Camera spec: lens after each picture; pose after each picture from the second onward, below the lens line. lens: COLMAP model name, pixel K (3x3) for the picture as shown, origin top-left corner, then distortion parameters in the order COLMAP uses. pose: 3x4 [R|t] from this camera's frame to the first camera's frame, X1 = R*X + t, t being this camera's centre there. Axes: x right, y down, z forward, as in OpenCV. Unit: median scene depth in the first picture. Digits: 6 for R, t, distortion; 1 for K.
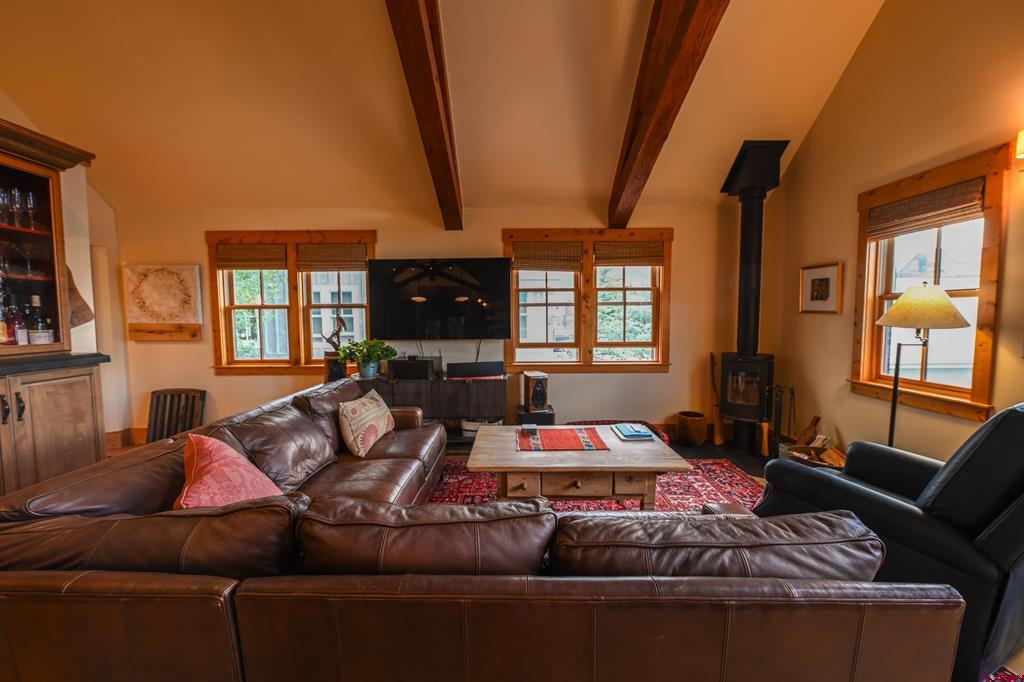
lens RADIAL K [[404.9, 0, 508.1], [0, 404.9, 344.1], [0, 0, 1]] dist [-0.005767, -0.000926]
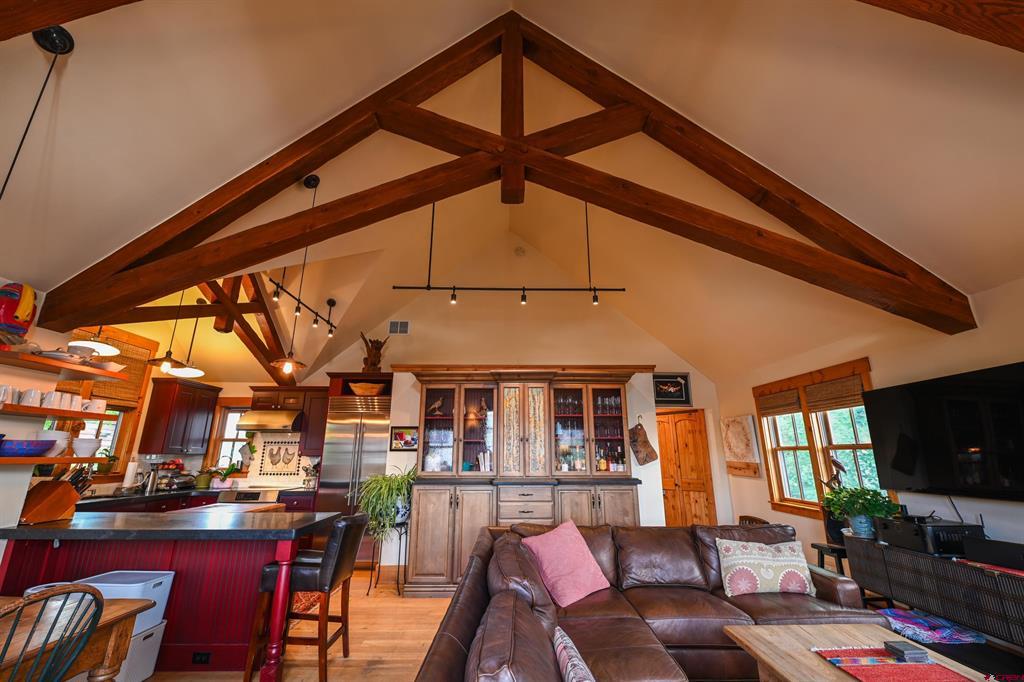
lens RADIAL K [[404.9, 0, 512.5], [0, 404.9, 343.0], [0, 0, 1]] dist [-0.005767, -0.000926]
pose [[0.010834, -0.258618, -0.965919, 0.512129], [-0.070956, 0.963342, -0.258724, -0.031014], [0.997421, 0.071341, -0.007914, 0.240635]]
